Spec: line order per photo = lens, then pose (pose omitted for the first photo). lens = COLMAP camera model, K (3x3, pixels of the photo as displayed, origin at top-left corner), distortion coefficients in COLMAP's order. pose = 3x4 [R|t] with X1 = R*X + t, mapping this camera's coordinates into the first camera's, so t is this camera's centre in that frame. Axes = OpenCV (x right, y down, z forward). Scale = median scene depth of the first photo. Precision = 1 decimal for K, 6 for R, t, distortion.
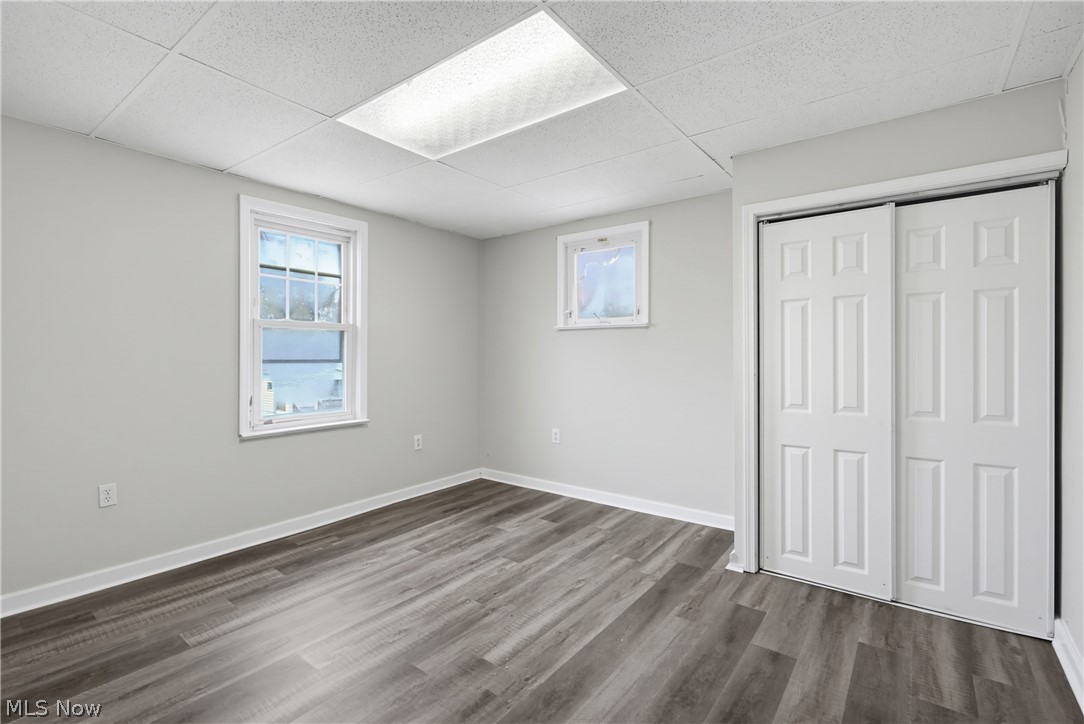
lens RADIAL K [[492.5, 0, 541.0], [0, 492.5, 359.6], [0, 0, 1]] dist [-0.007390, 0.001422]
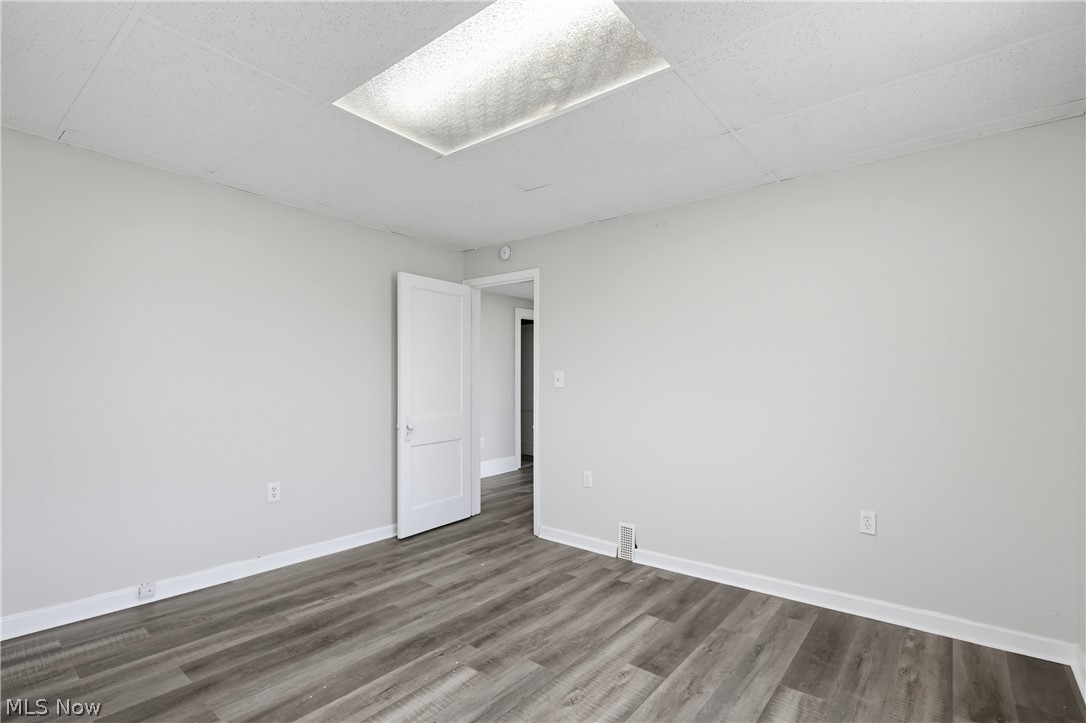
lens RADIAL K [[493.4, 0, 542.3], [0, 493.4, 365.4], [0, 0, 1]] dist [-0.007390, 0.001422]
pose [[-0.999245, -0.005782, 0.038420, -0.298699], [-0.006756, 0.999658, -0.025269, -0.008309], [-0.038260, -0.025510, -0.998942, 2.108408]]
